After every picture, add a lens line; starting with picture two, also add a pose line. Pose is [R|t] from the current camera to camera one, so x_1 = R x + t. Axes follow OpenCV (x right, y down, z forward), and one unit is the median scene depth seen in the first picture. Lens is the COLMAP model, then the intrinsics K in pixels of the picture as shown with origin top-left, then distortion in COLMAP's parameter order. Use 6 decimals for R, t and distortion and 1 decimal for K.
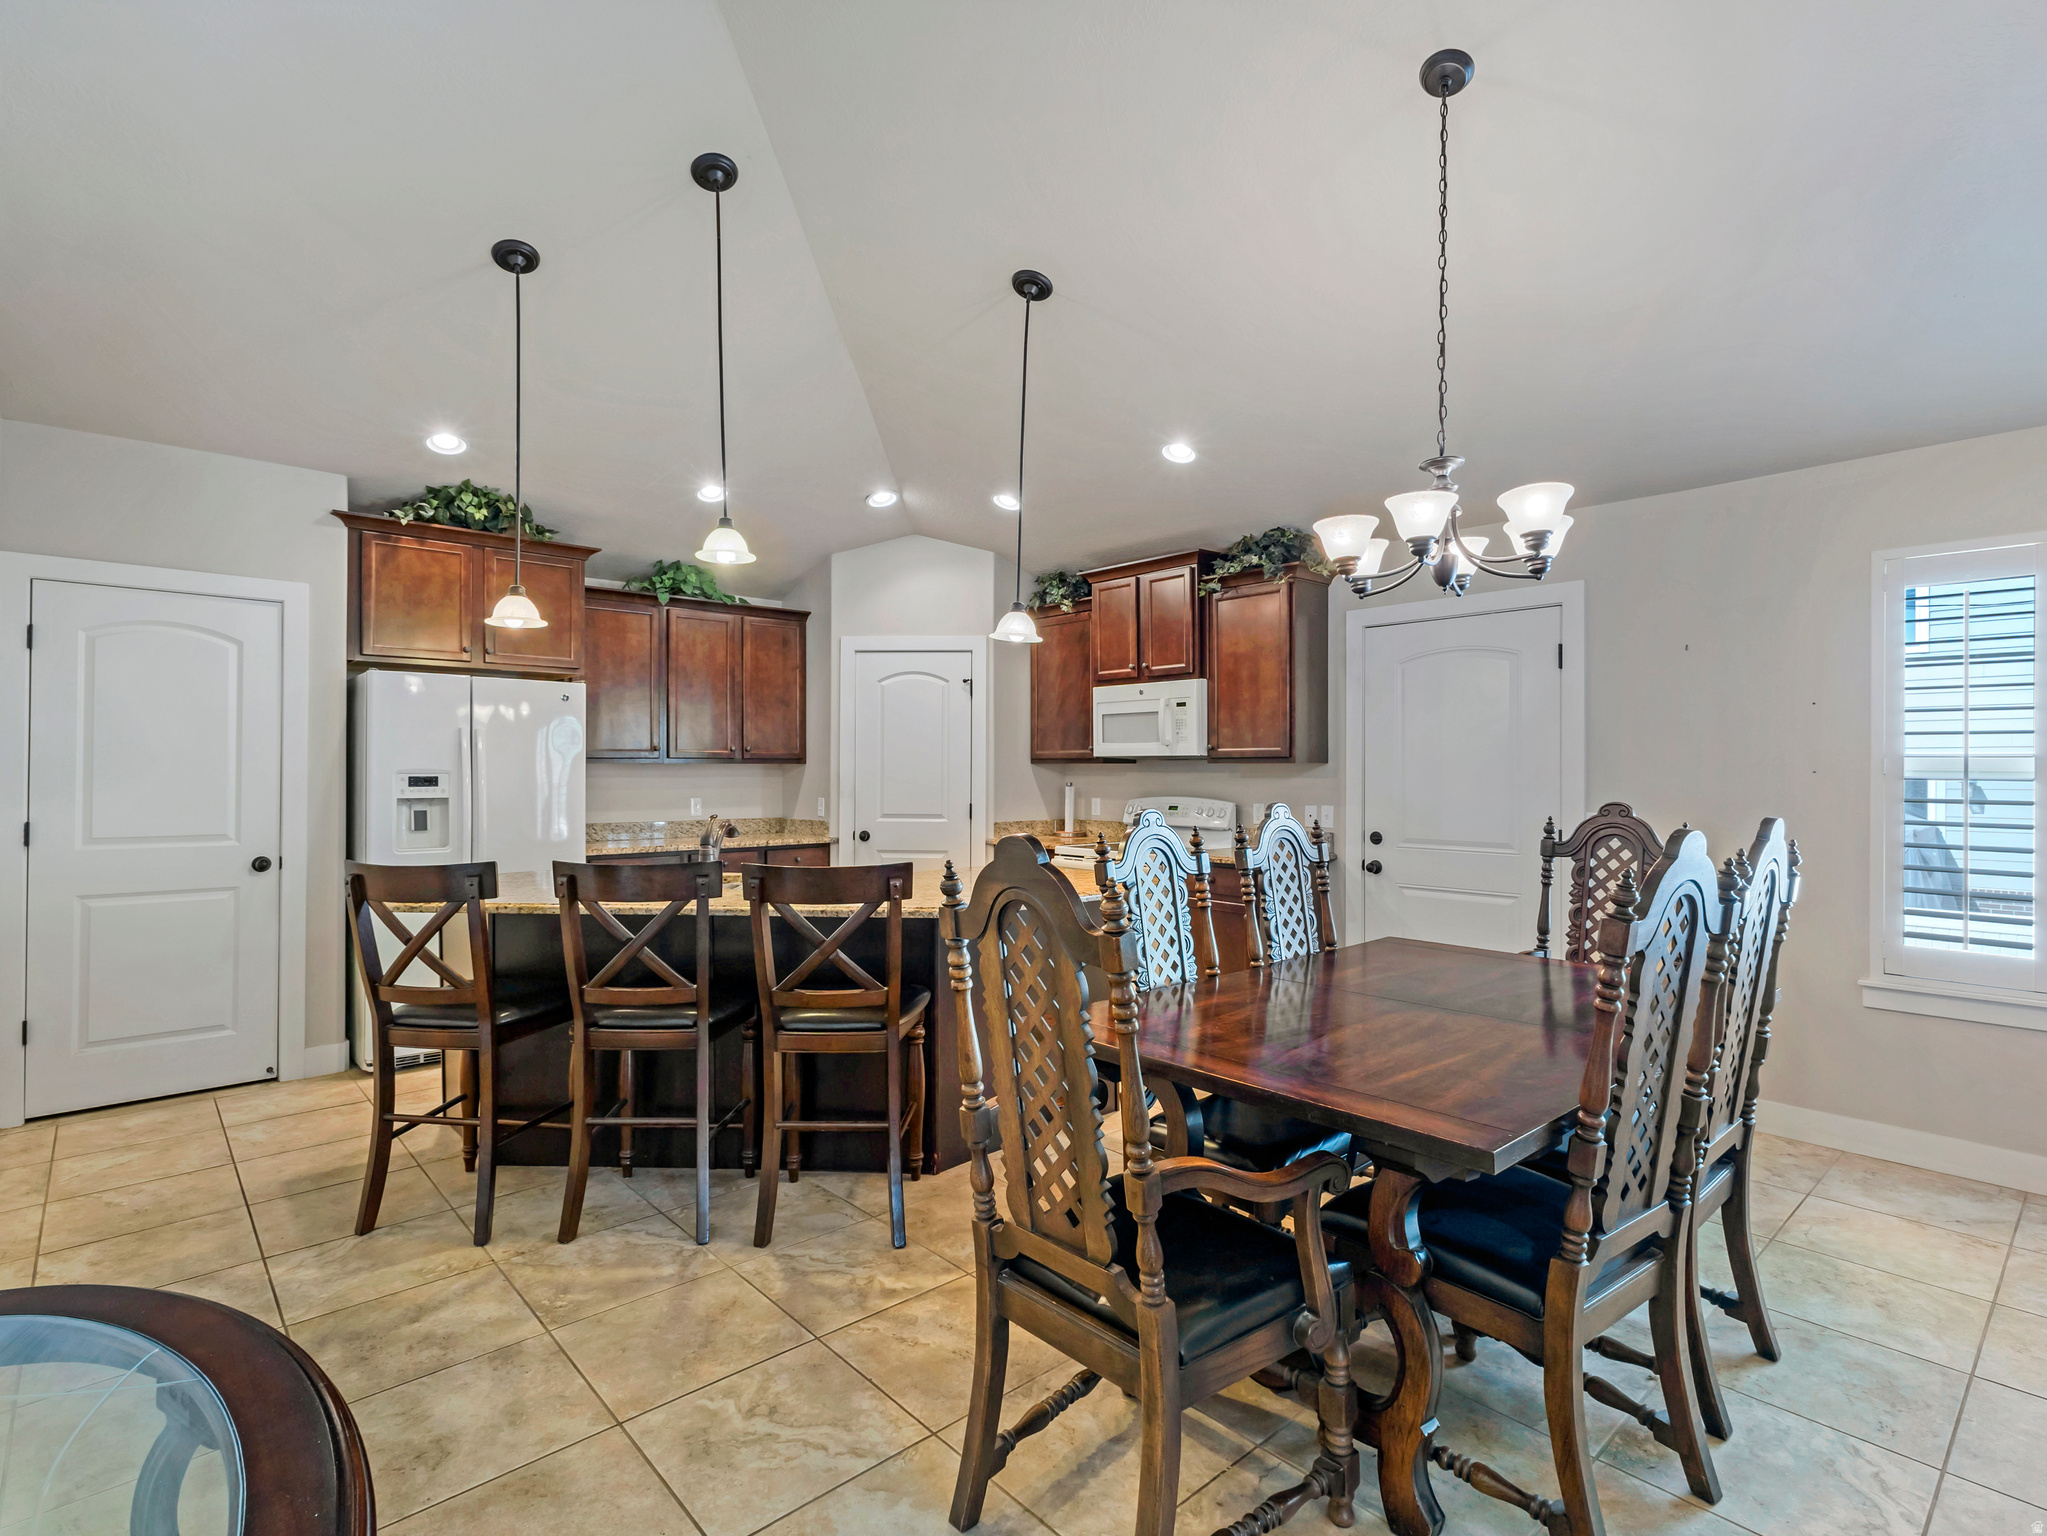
lens RADIAL K [[1005.8, 0, 1015.4], [0, 1005.8, 763.9], [0, 0, 1]] dist [0.005128, -0.000632]
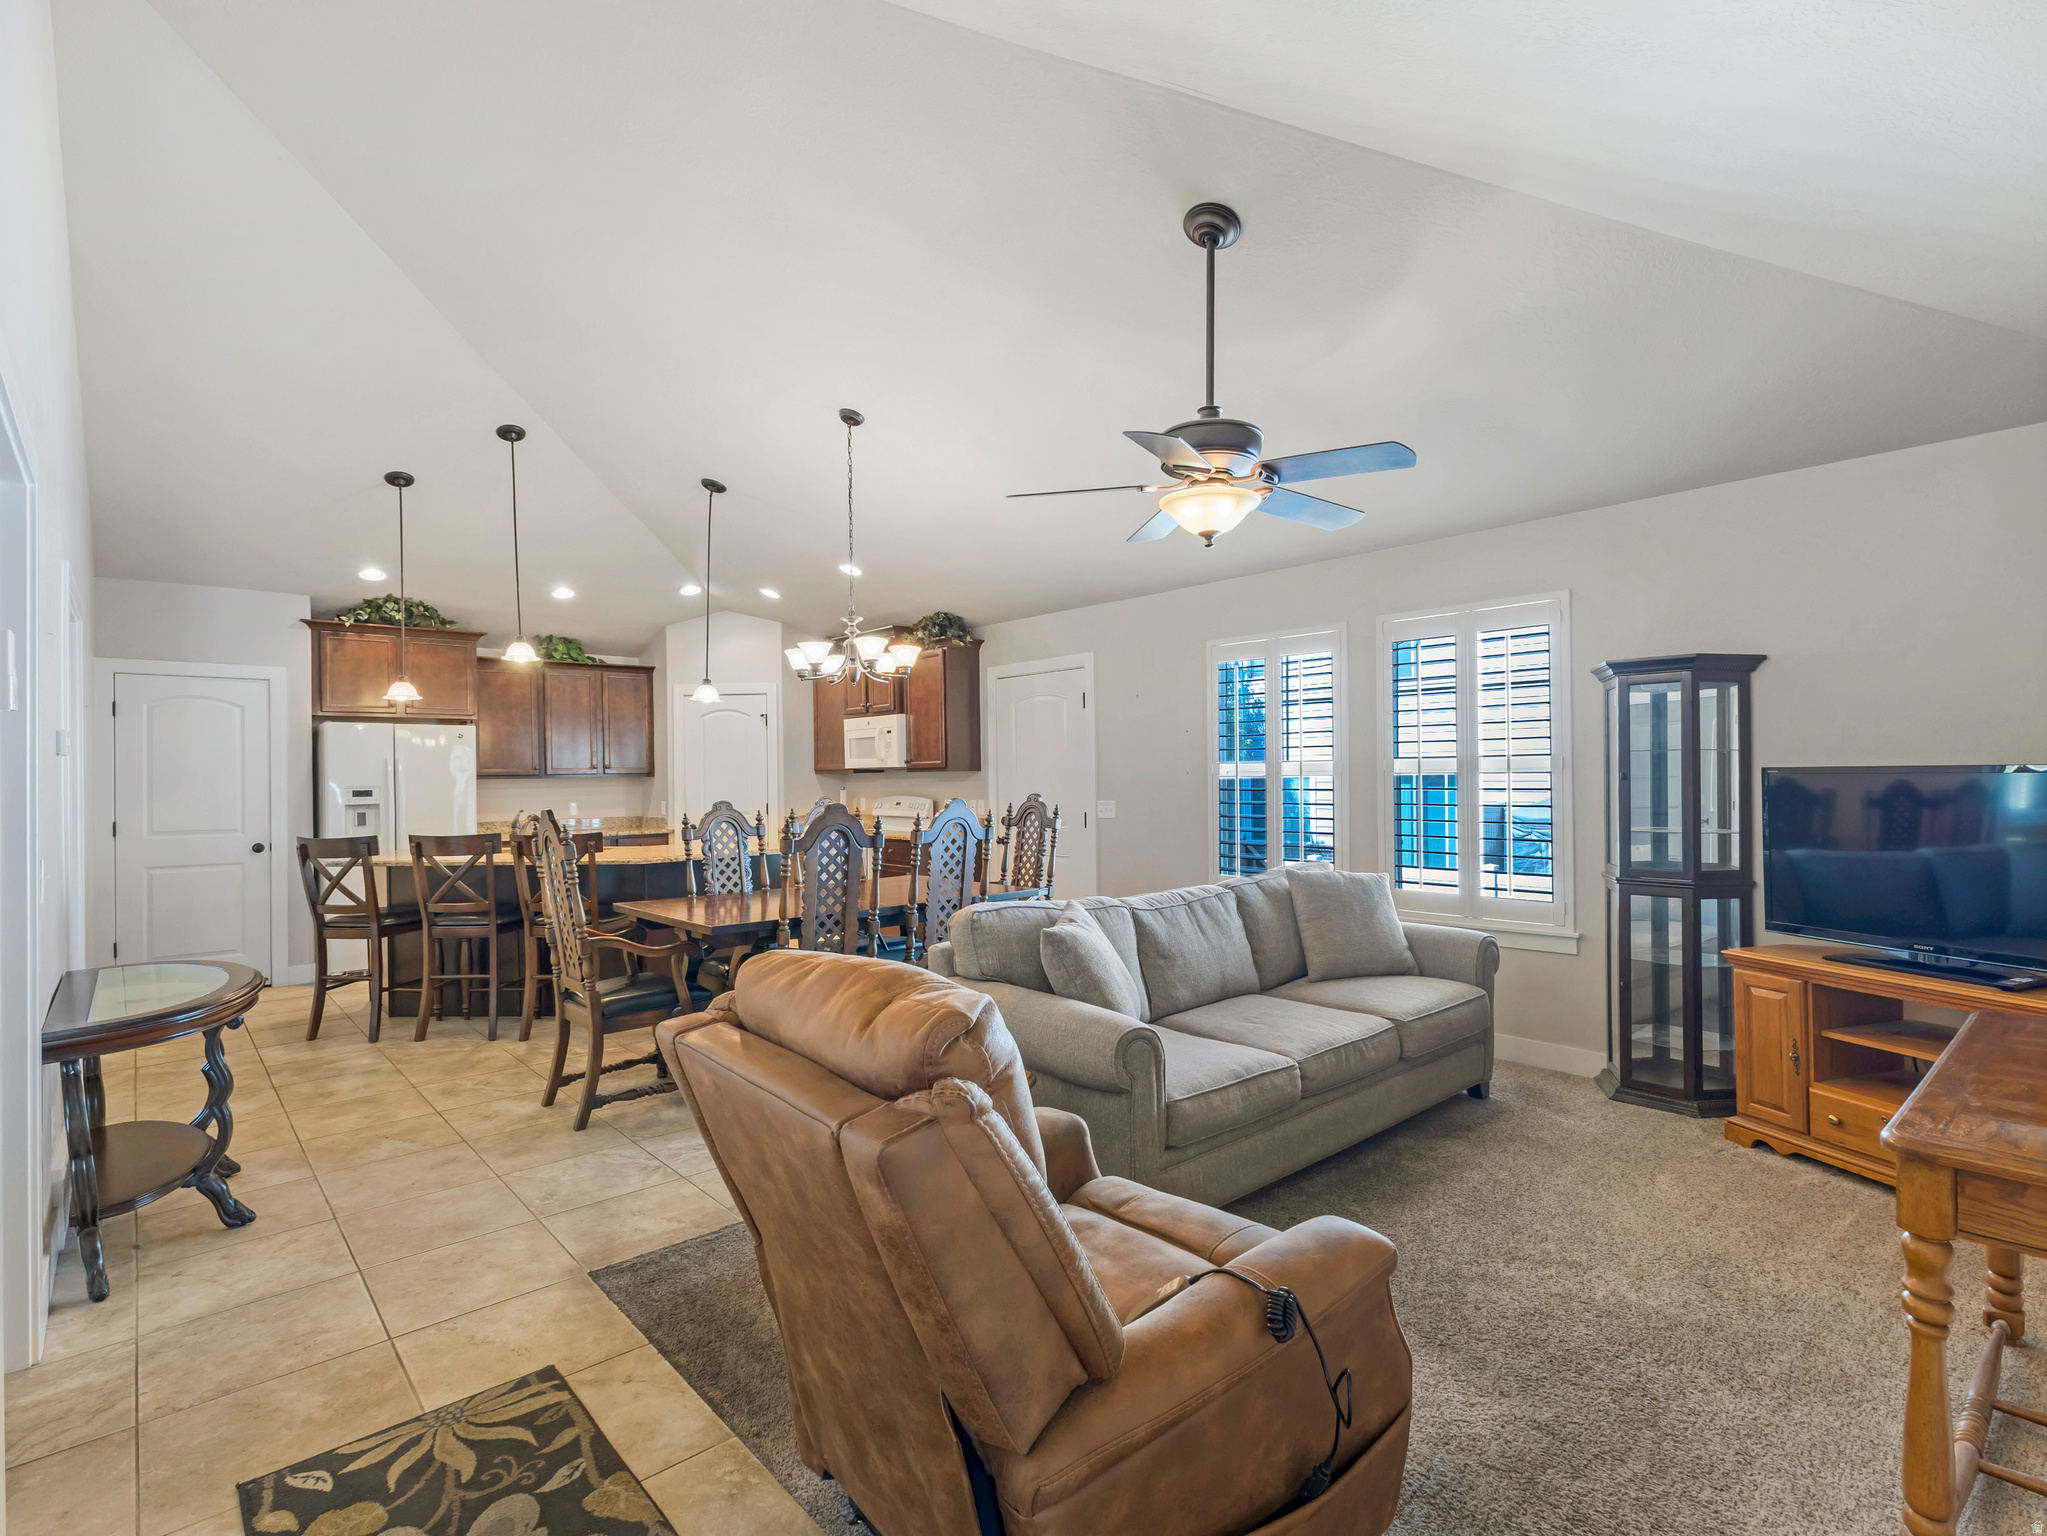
lens RADIAL K [[1005.8, 0, 1016.2], [0, 1005.8, 769.9], [0, 0, 1]] dist [0.005128, -0.000632]
pose [[0.999777, -0.017070, -0.012396, 0.435406], [0.017090, 0.999853, 0.001534, -0.004207], [0.012368, -0.001746, 0.999922, -0.533108]]
